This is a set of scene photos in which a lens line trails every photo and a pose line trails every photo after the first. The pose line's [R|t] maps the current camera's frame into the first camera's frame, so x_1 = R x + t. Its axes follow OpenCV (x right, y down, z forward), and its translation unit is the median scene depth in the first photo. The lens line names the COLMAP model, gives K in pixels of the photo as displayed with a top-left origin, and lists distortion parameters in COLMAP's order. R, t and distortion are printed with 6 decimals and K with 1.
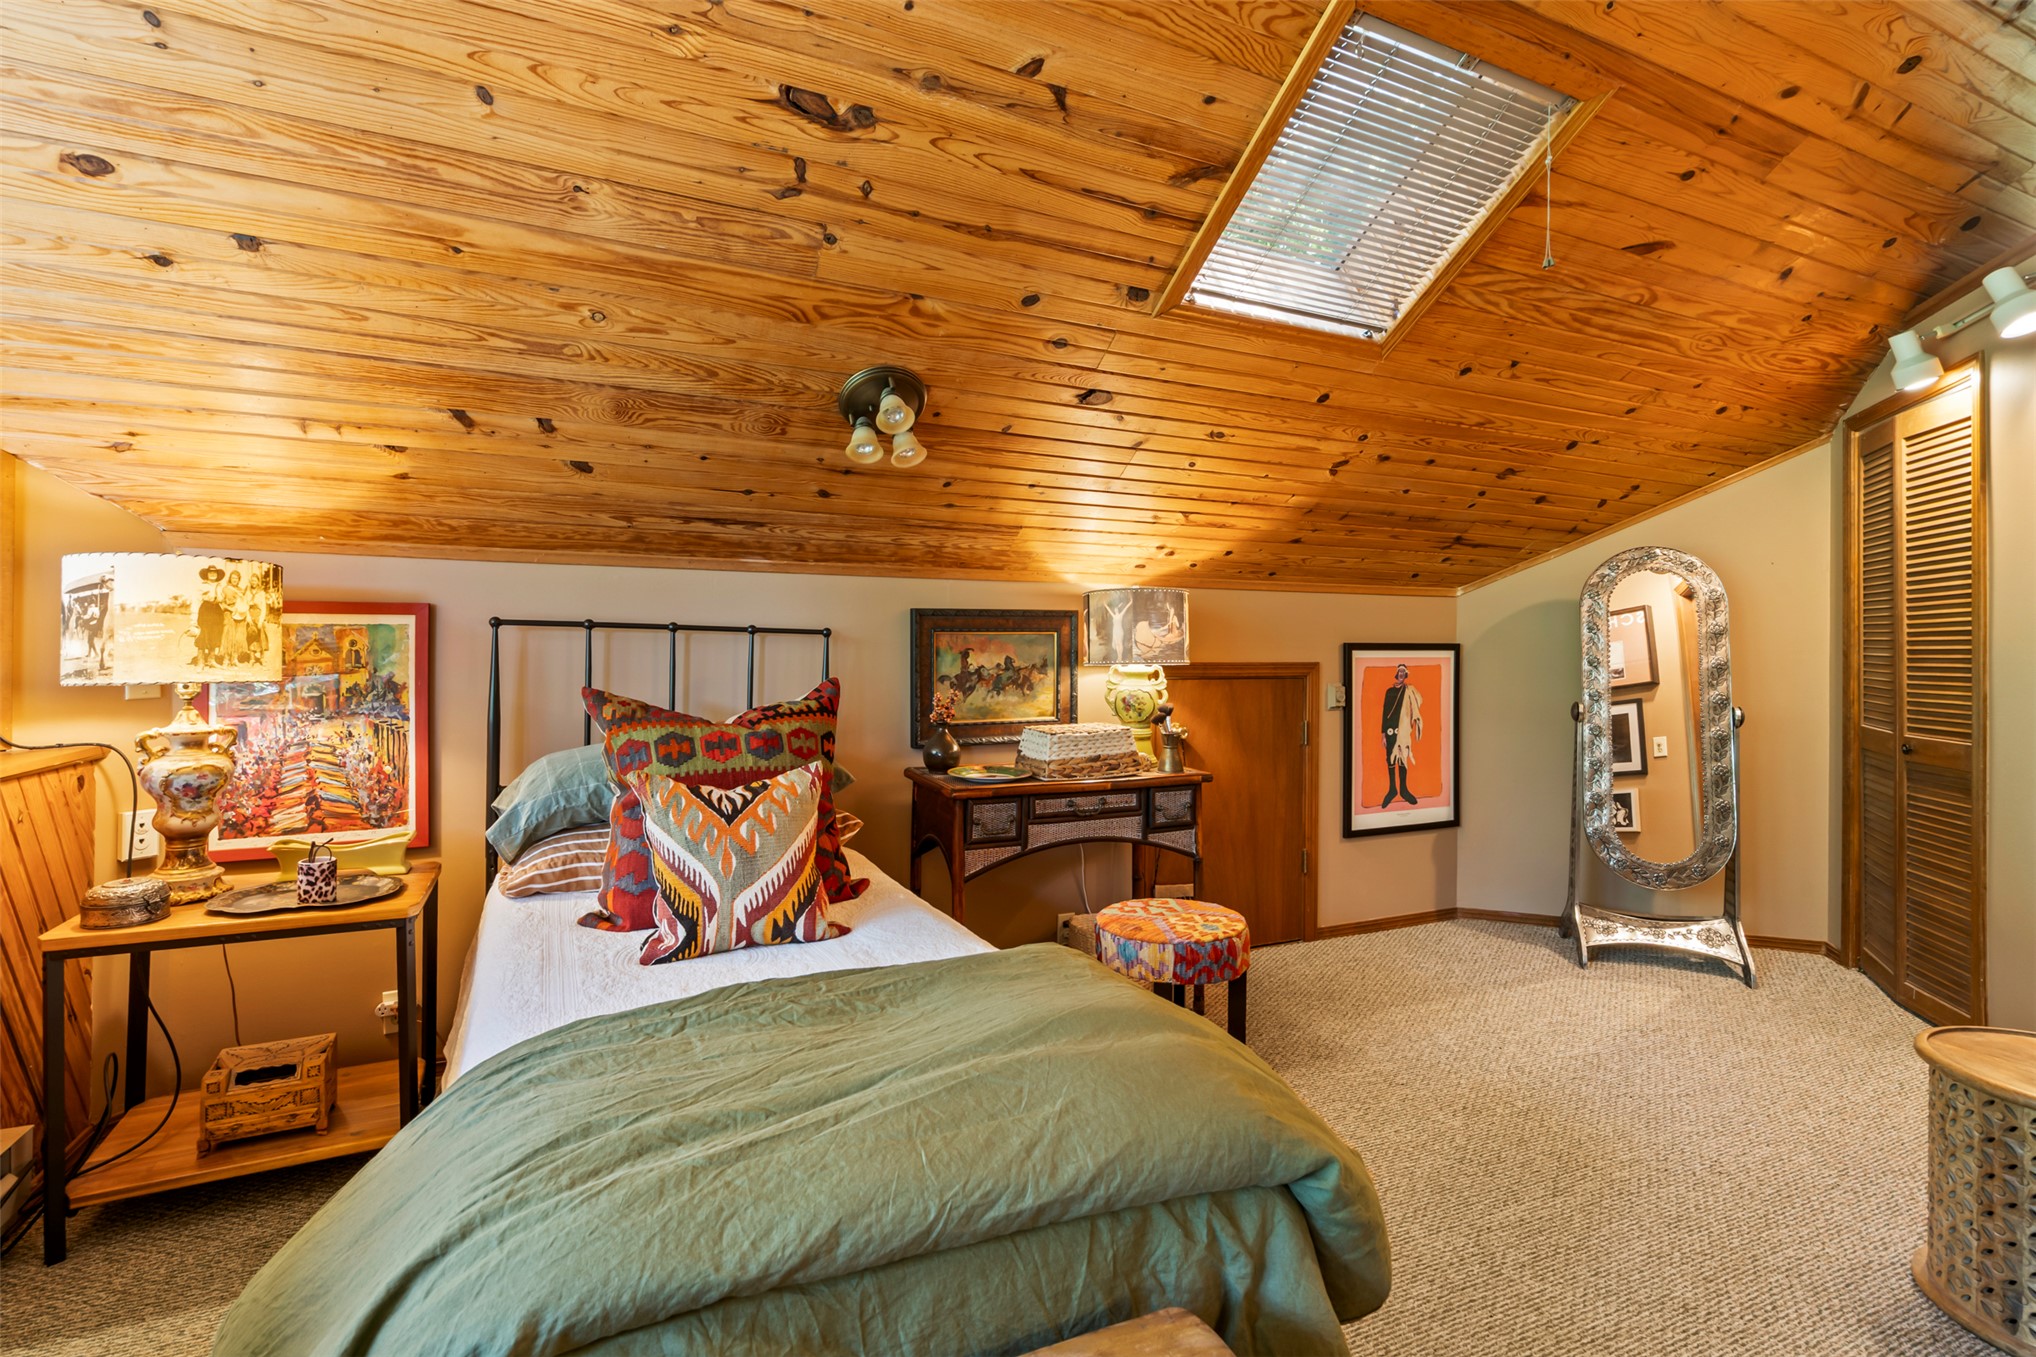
lens RADIAL K [[932.6, 0, 1016.5], [0, 932.6, 641.6], [0, 0, 1]] dist [-0.002190, -0.000542]
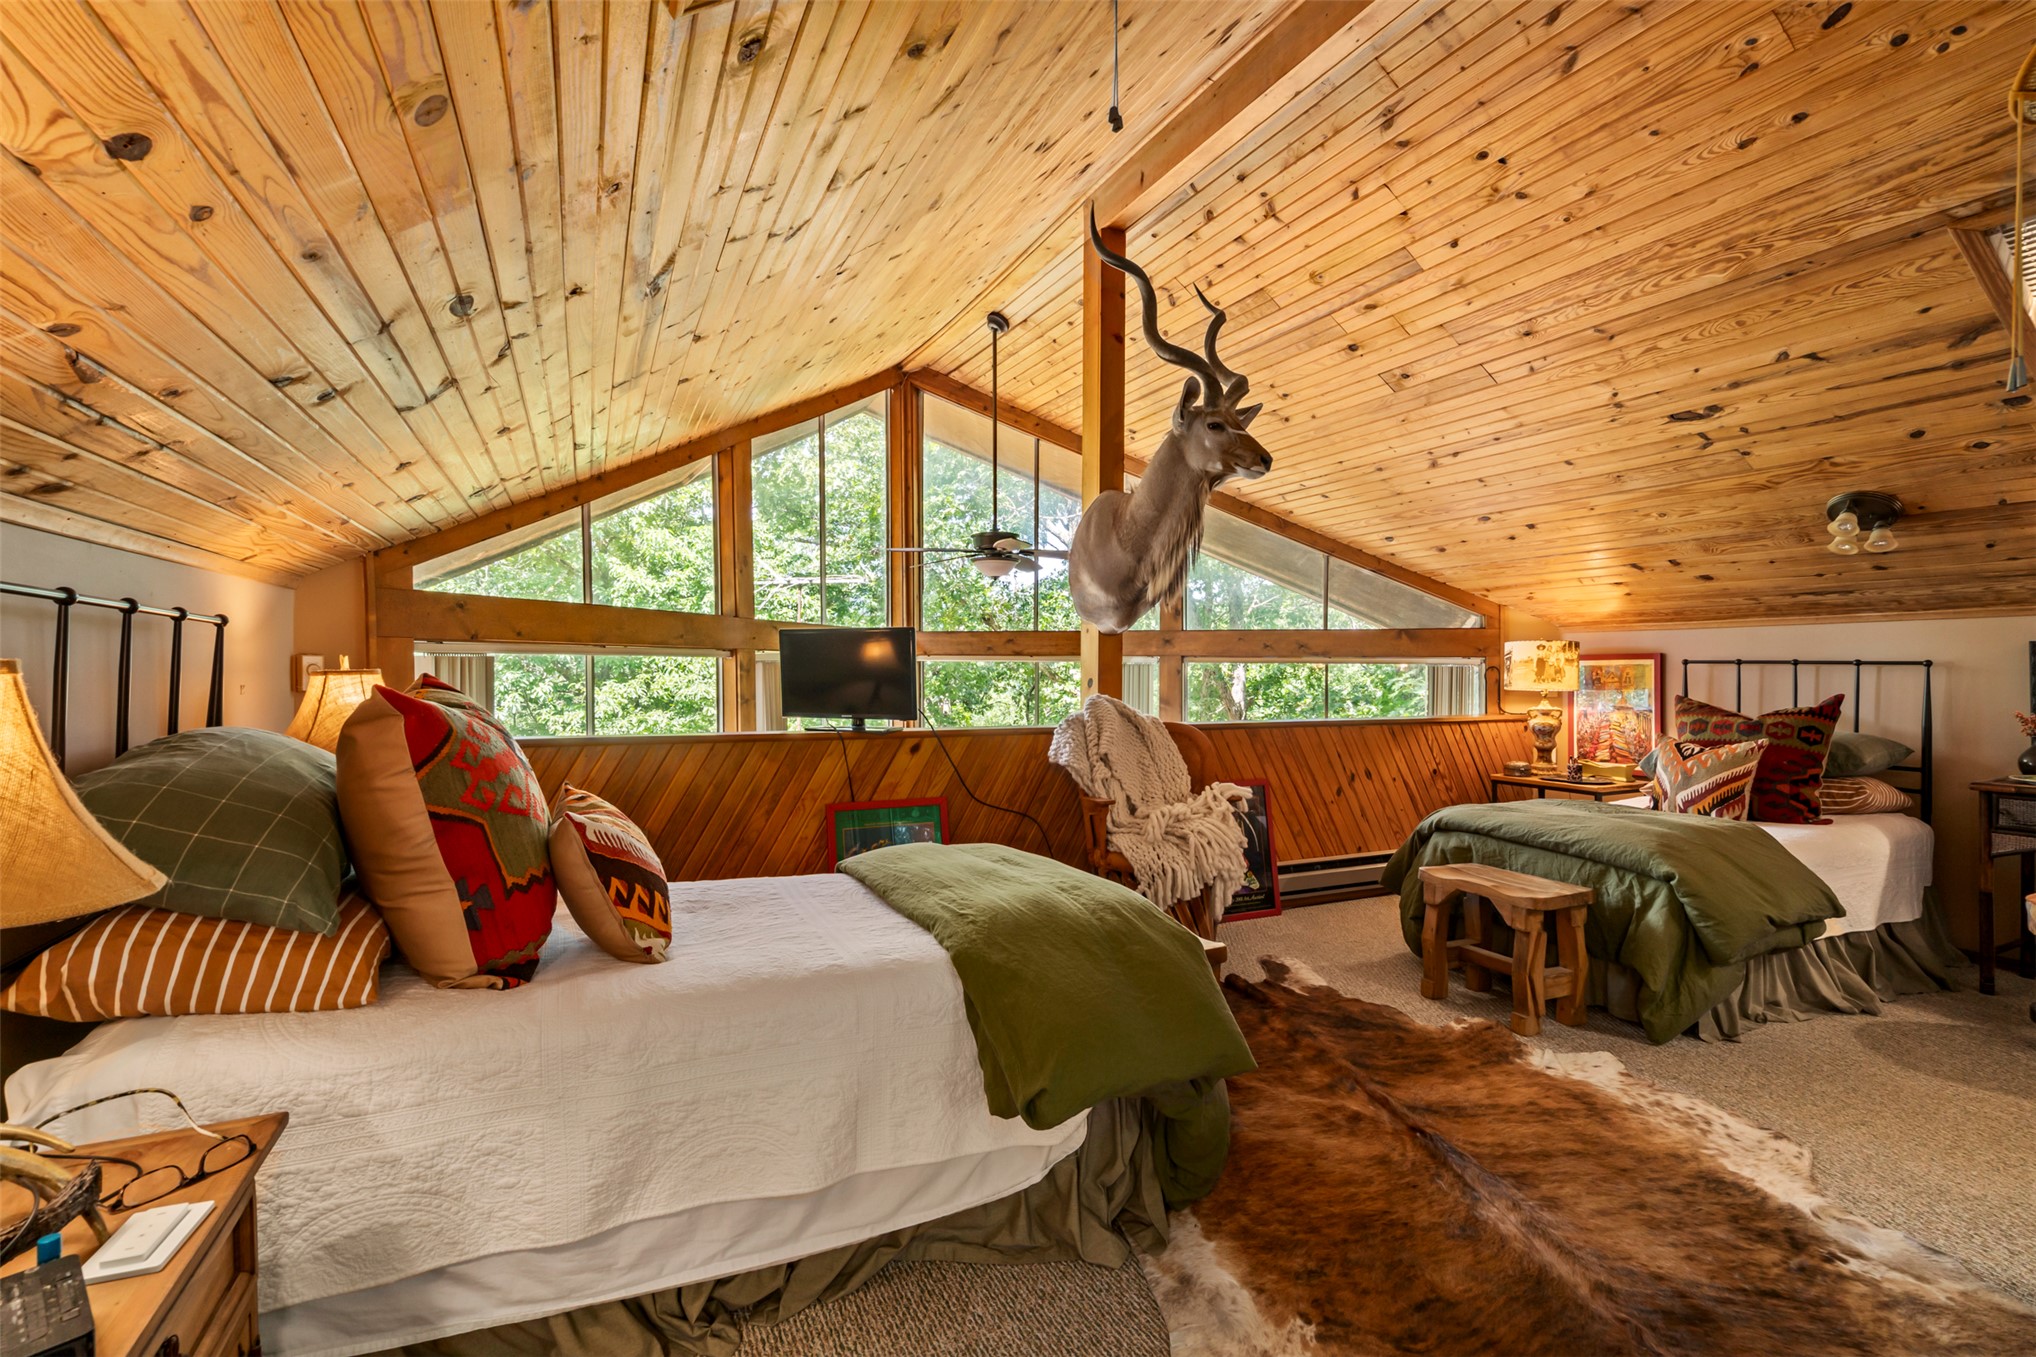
lens RADIAL K [[914.1, 0, 1013.1], [0, 914.1, 675.6], [0, 0, 1]] dist [-0.002234, -0.001135]
pose [[0.012041, -0.004025, -0.999919, 1.544800], [0.007979, 0.999960, -0.003929, 0.003579], [0.999896, -0.007931, 0.012072, -0.463979]]
